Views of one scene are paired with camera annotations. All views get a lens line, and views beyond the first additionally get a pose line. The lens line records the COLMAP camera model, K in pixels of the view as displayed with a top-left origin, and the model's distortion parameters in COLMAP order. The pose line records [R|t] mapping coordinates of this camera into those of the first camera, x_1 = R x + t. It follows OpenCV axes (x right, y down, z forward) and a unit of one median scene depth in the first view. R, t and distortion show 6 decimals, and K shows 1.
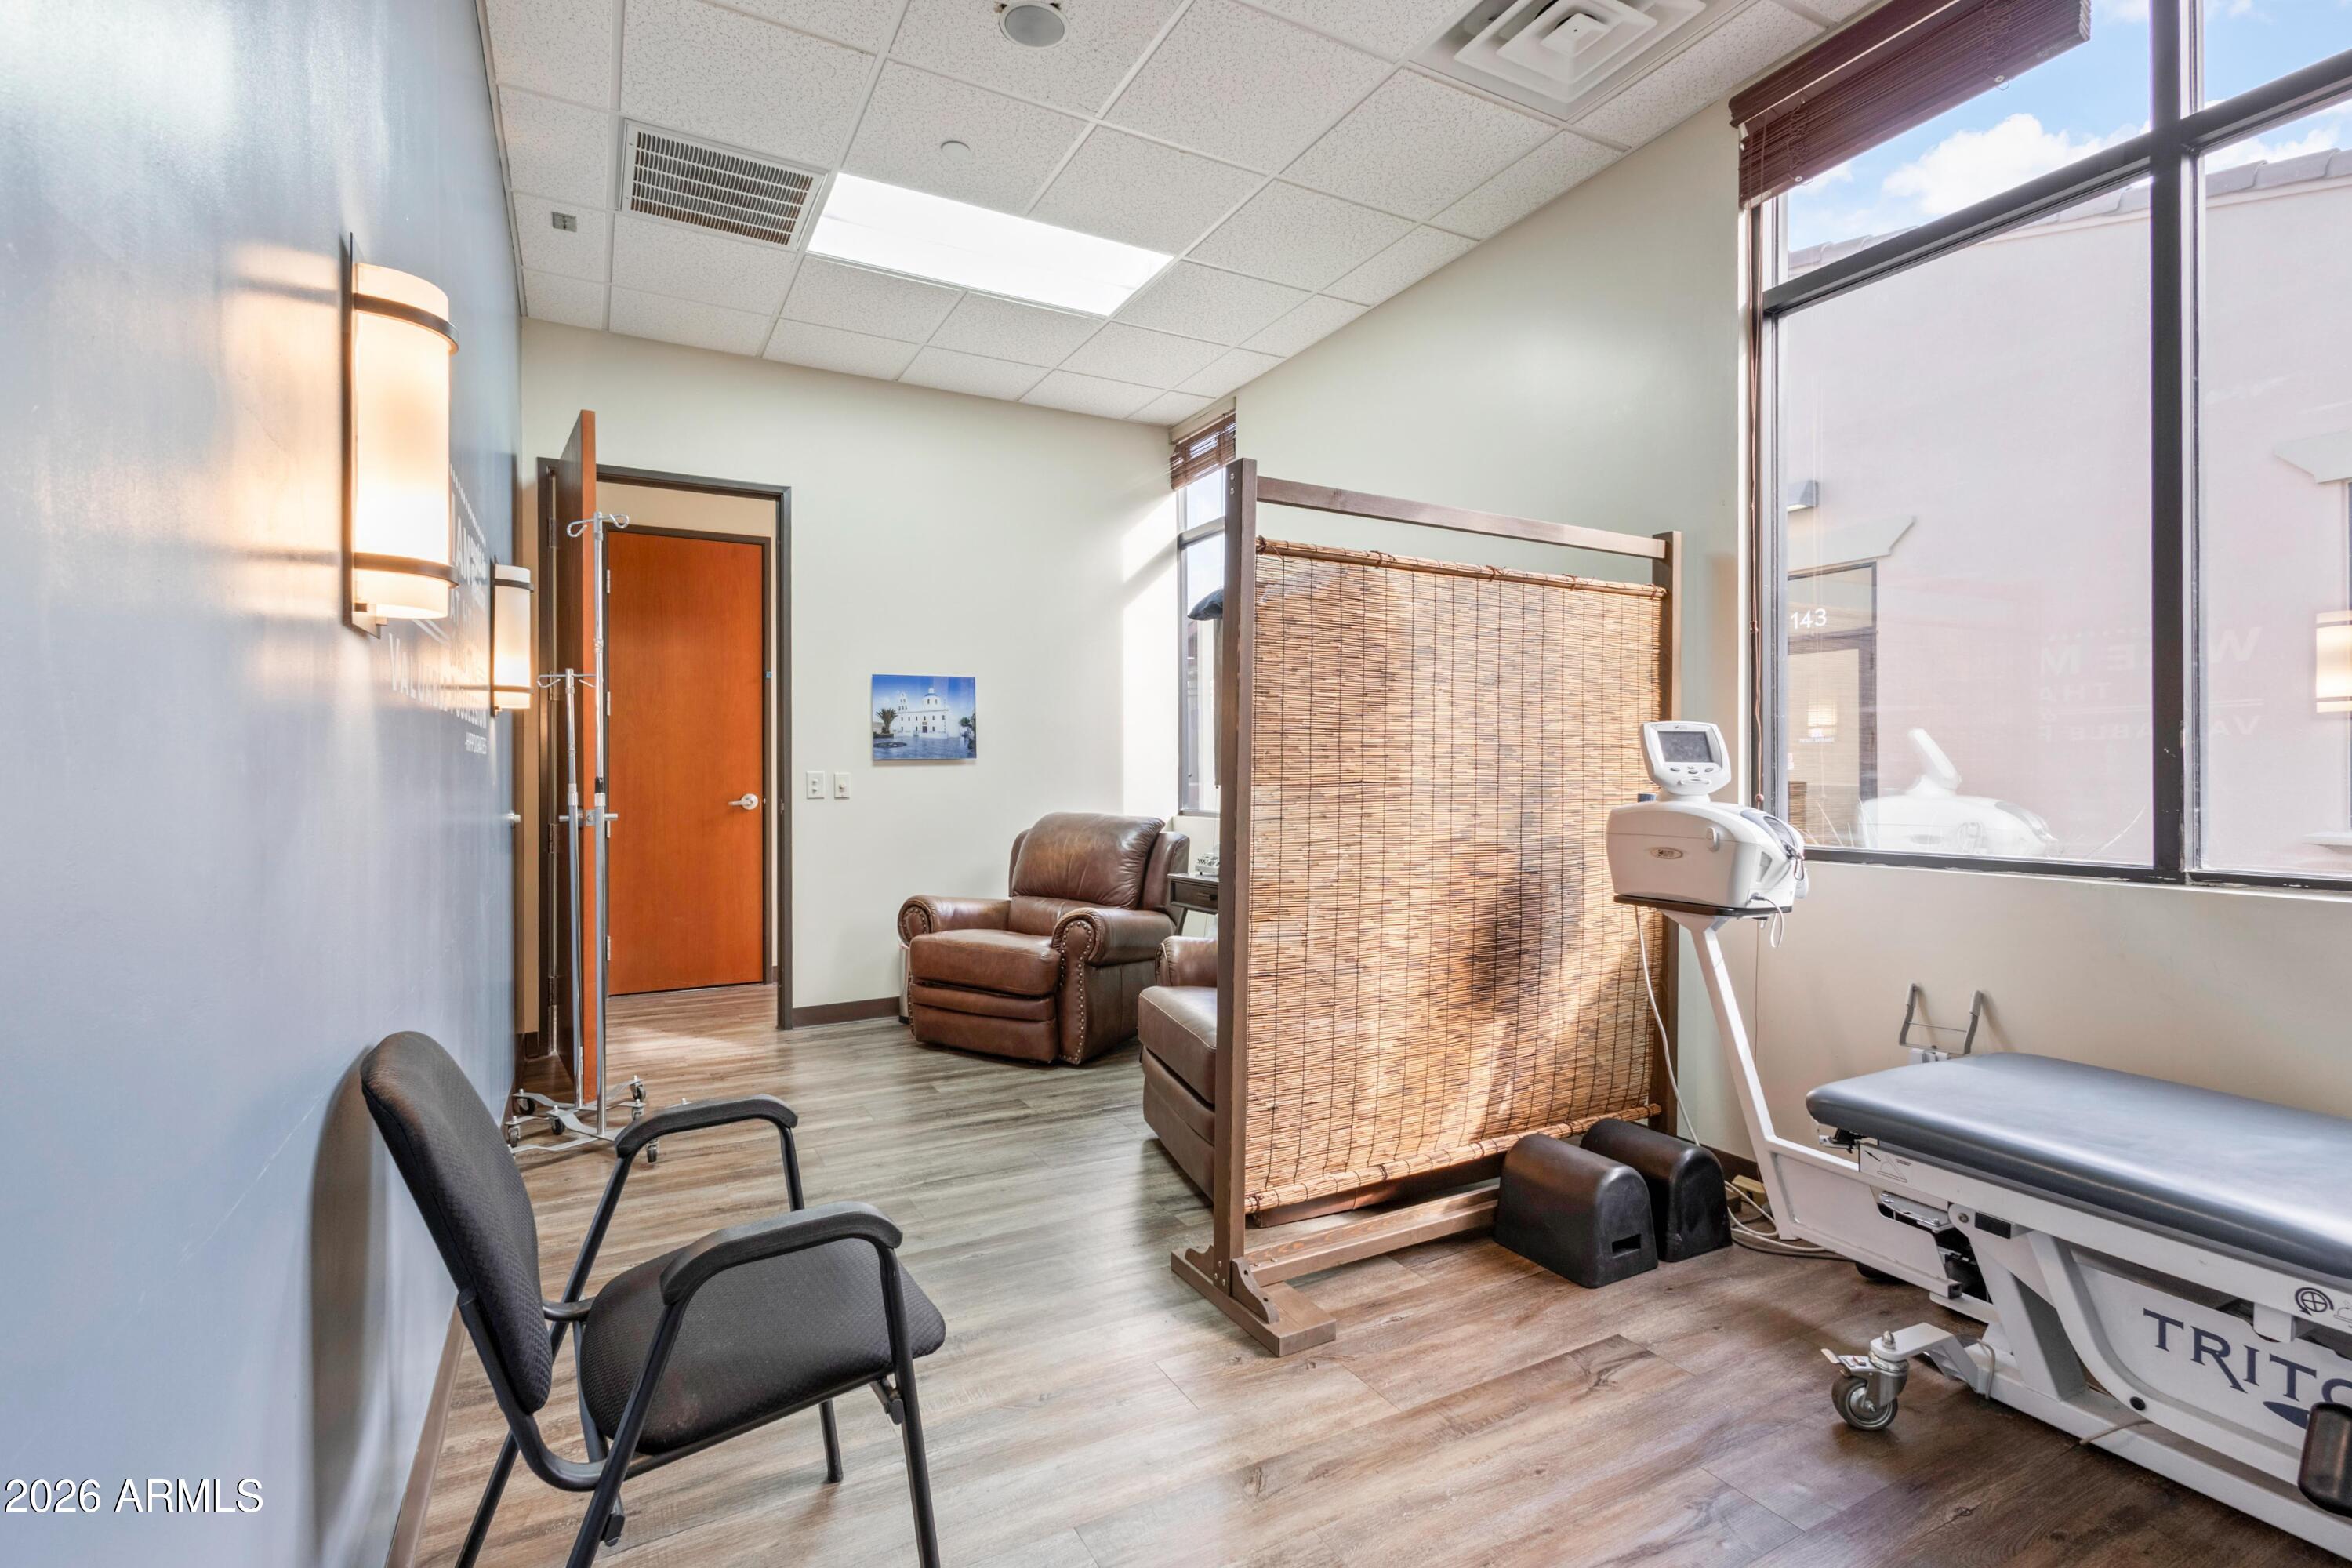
lens RADIAL K [[1090.0, 0, 1170.7], [0, 1090.0, 774.3], [0, 0, 1]] dist [0.028854, 0.000129]
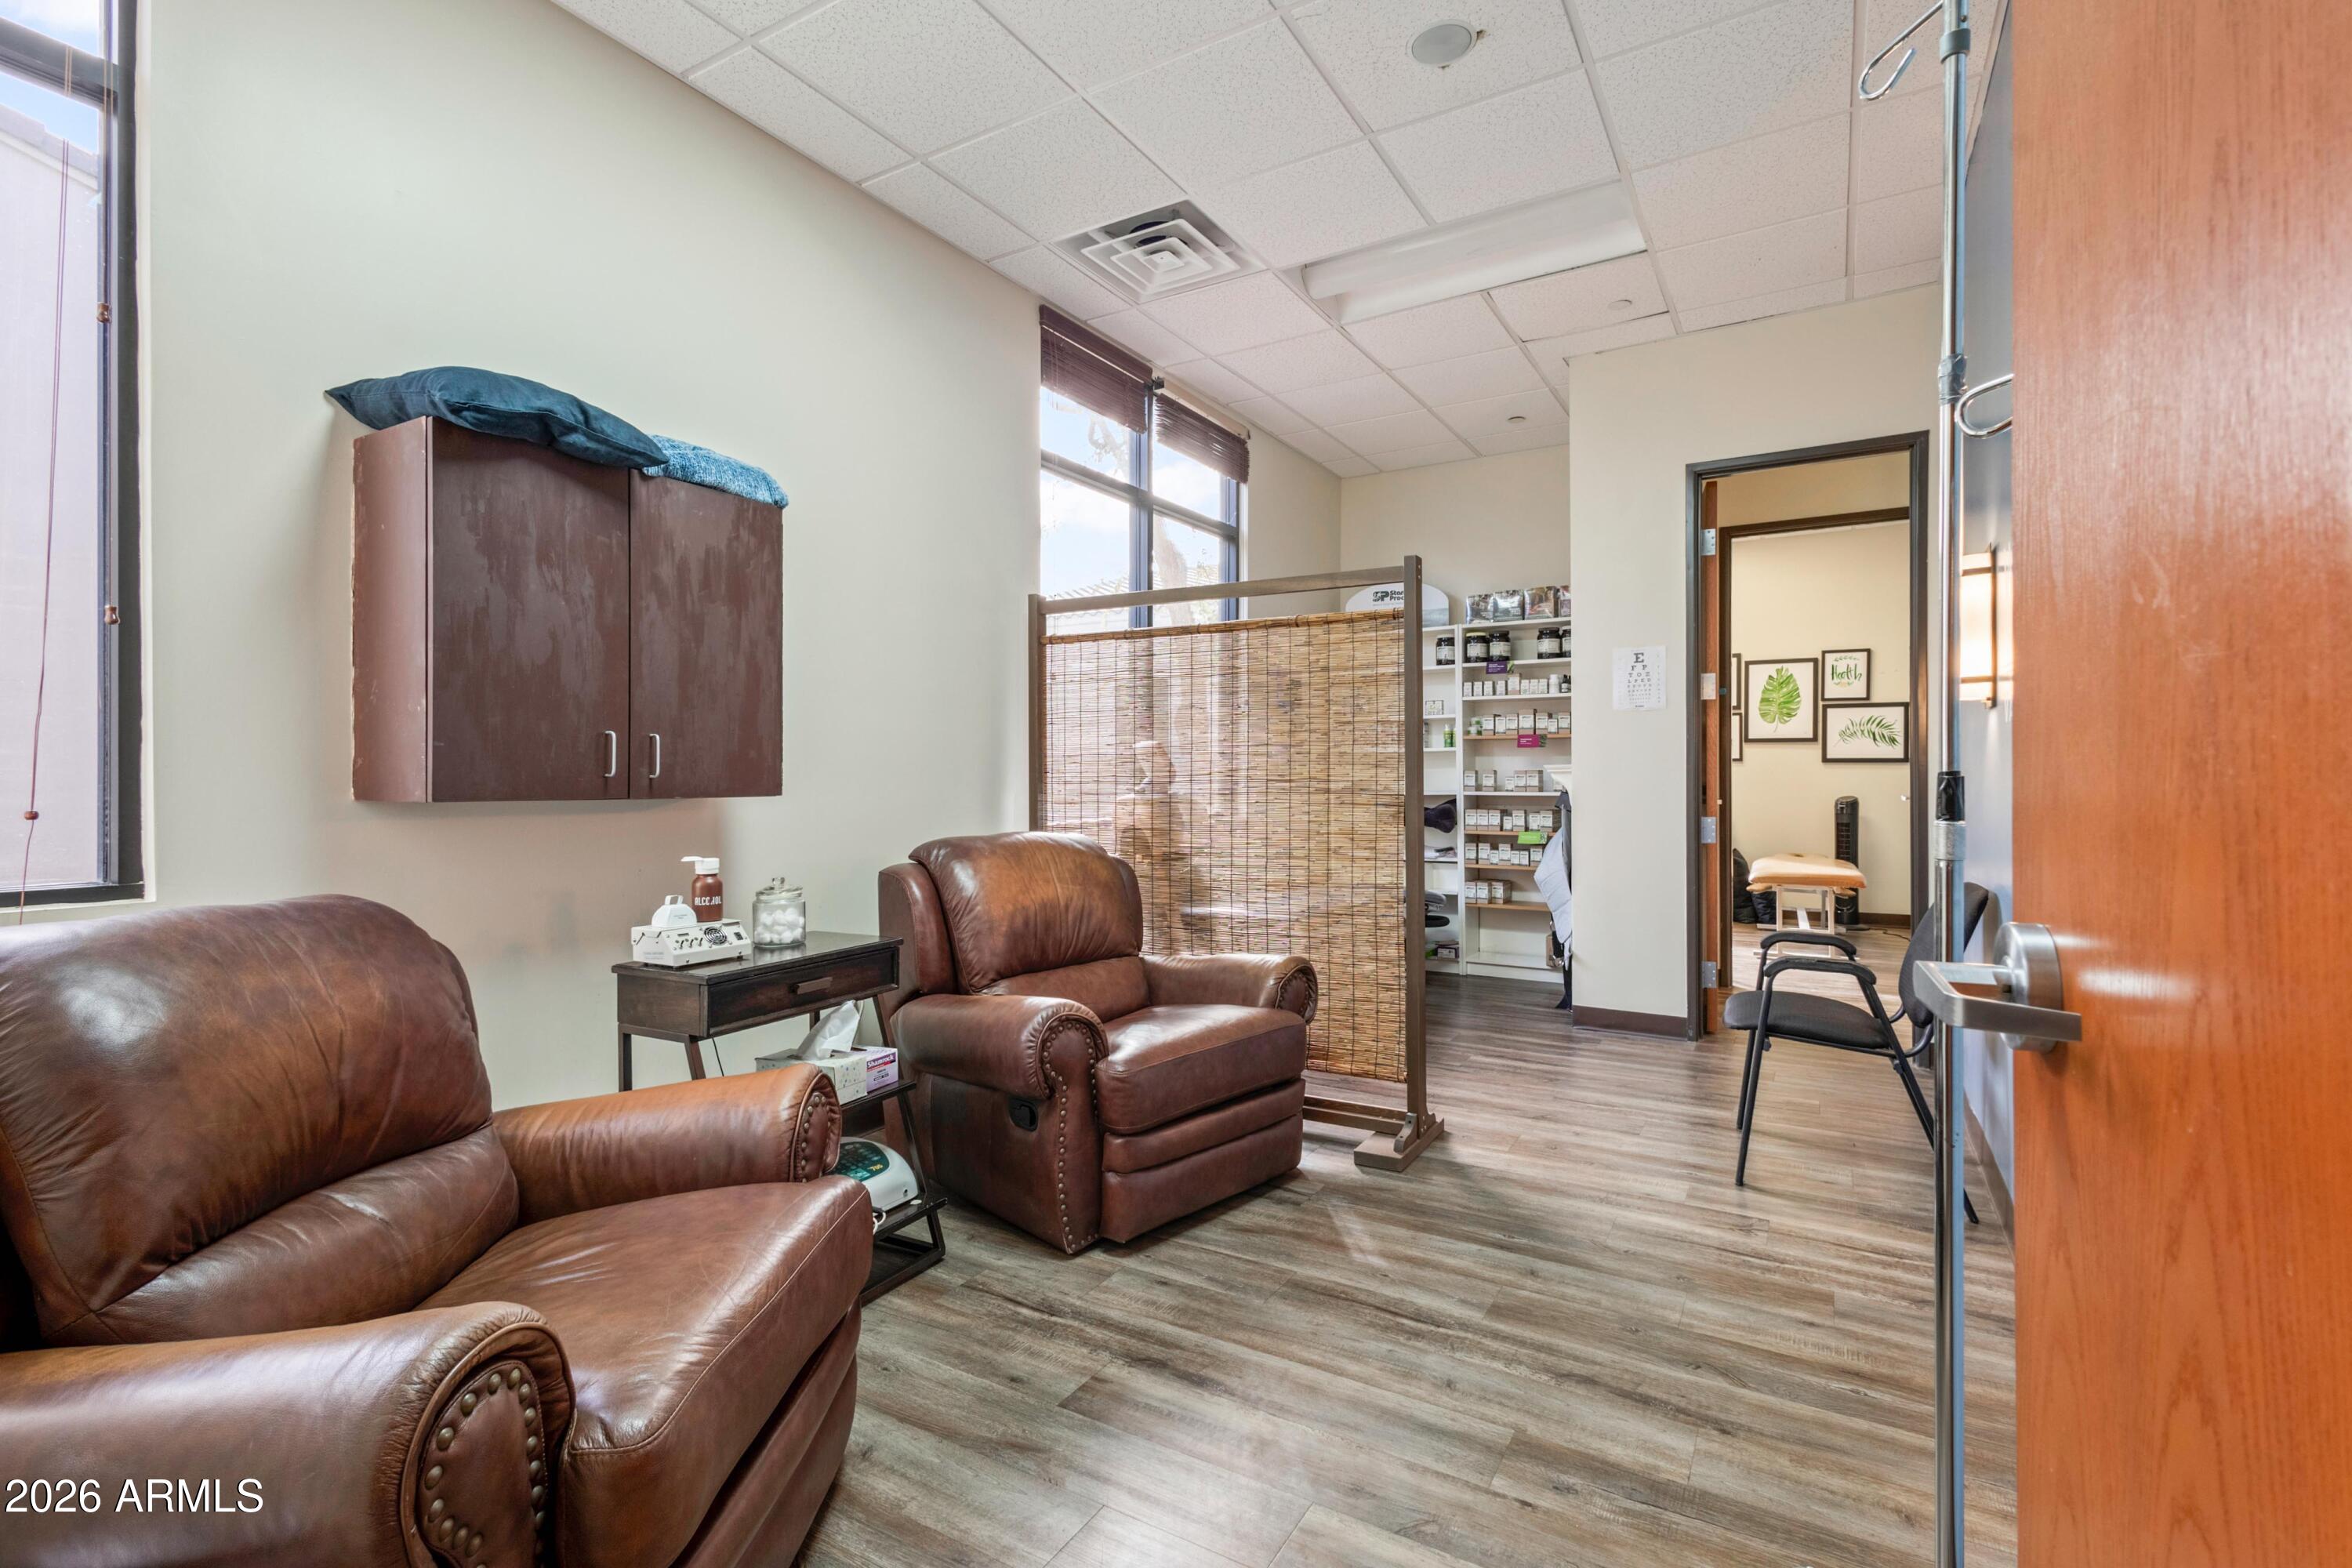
lens RADIAL K [[1090.0, 0, 1170.7], [0, 1090.0, 774.3], [0, 0, 1]] dist [0.028854, 0.000129]
pose [[-0.514557, 0.004407, 0.857445, -0.649089], [-0.000463, 0.999985, -0.005417, 0.004608], [-0.857456, -0.003185, -0.514547, 1.299800]]
